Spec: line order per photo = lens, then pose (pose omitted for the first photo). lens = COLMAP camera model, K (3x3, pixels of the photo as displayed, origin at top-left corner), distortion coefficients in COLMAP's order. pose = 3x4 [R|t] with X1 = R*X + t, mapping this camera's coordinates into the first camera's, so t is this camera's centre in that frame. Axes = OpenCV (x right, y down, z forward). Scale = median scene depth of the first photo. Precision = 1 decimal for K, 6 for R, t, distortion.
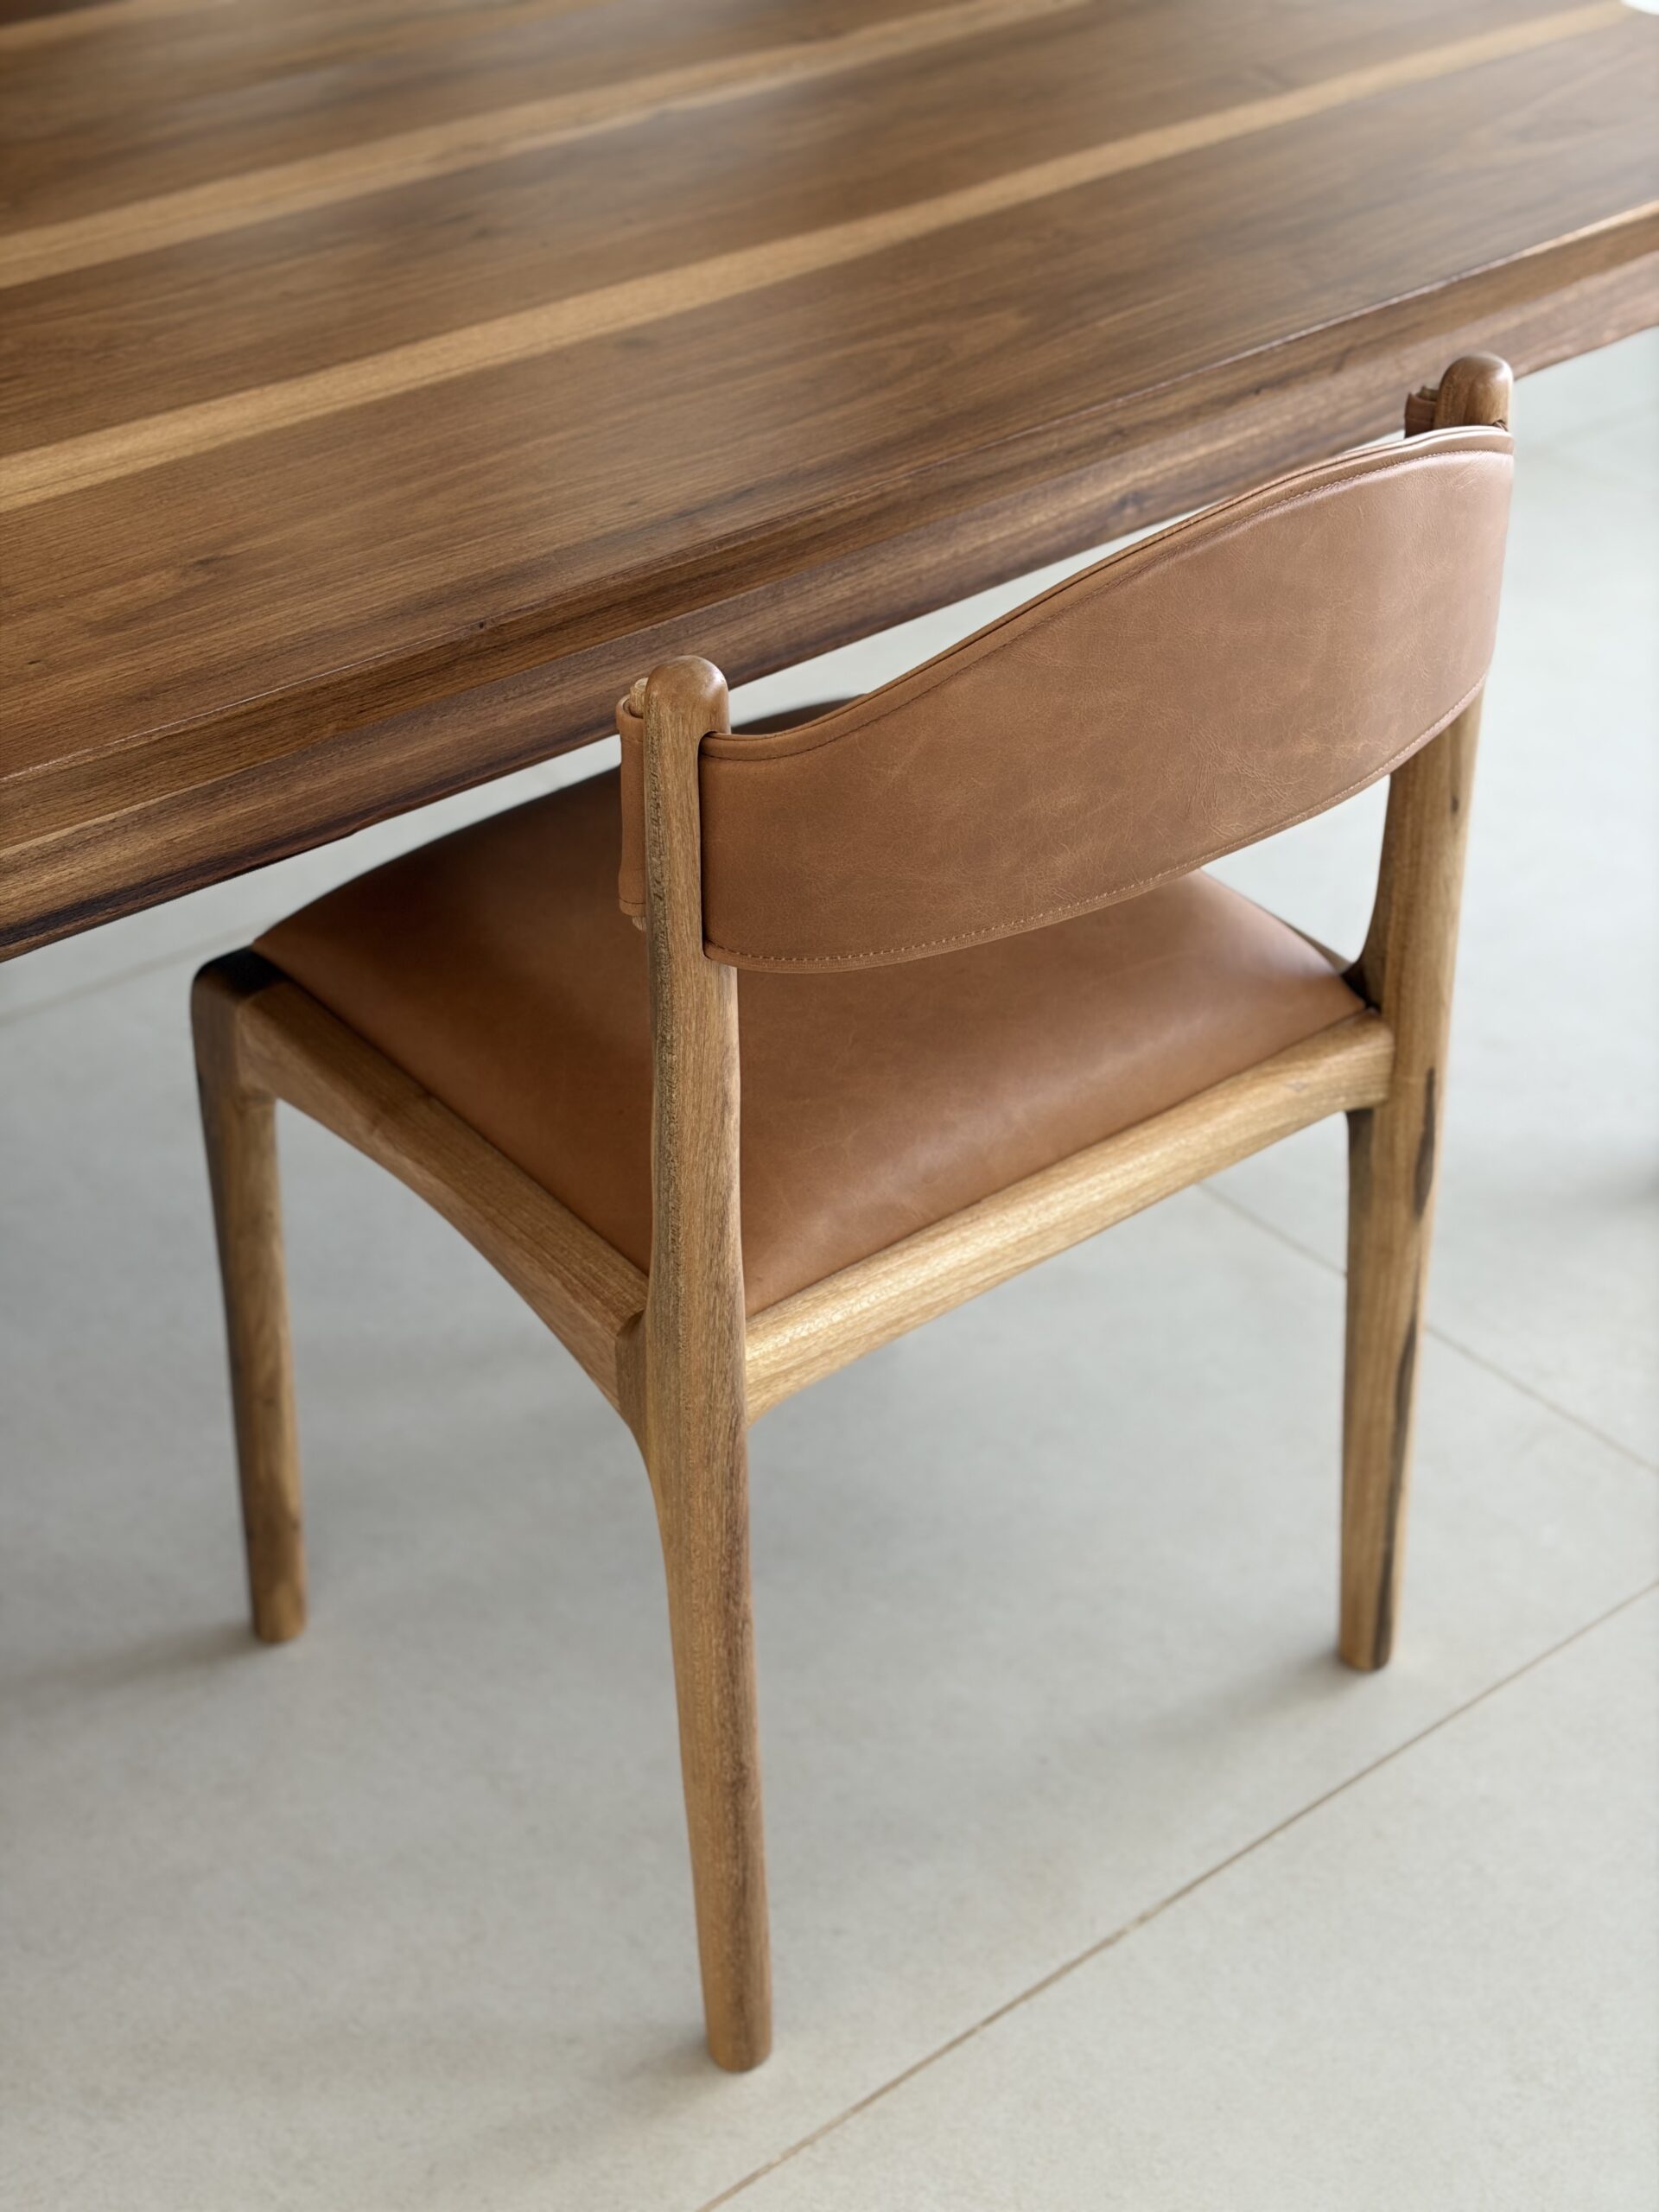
lens RADIAL K [[3353.6, 0, 828.8], [0, 3353.6, 1102.8], [0, 0, 1]] dist [0.110280, 0.000000]
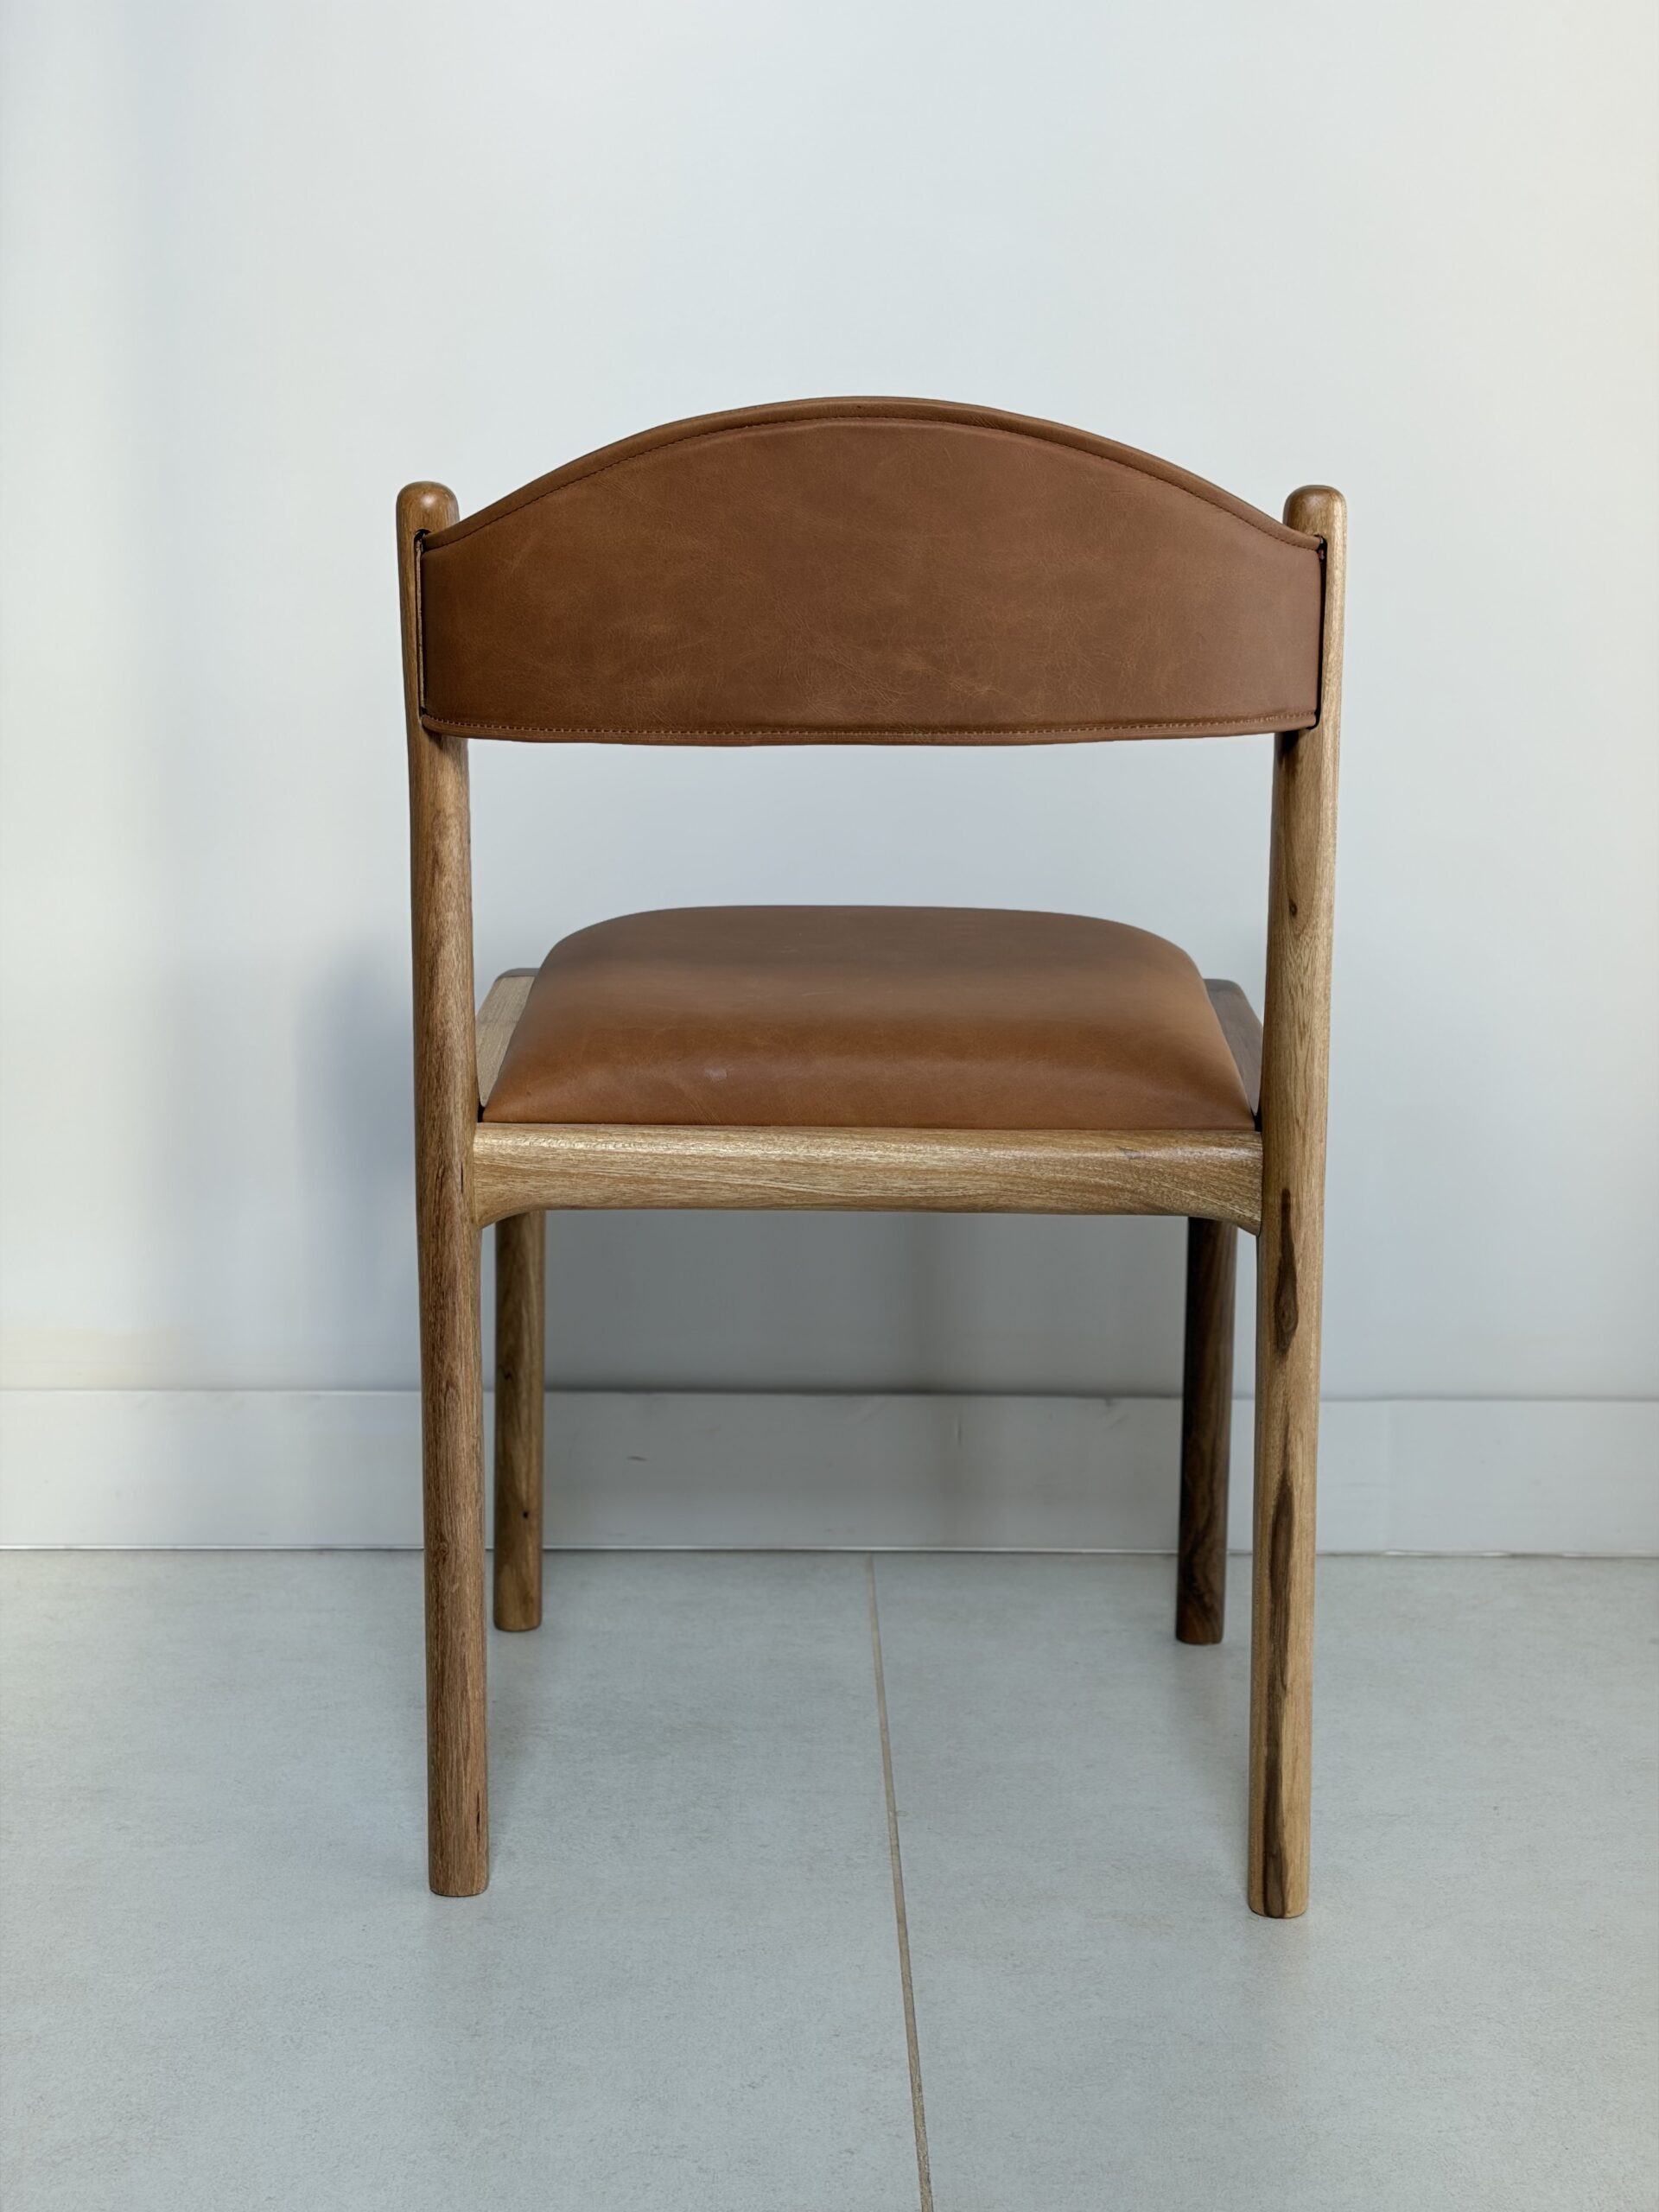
lens RADIAL K [[3353.6, 0, 830.3], [0, 3353.6, 1103.2], [0, 0, 1]] dist [0.110280, 0.000000]
pose [[0.765770, 0.137940, -0.628148, 0.822359], [-0.365136, 0.897288, -0.248092, 0.315276], [0.529407, 0.419341, 0.737483, 0.156029]]
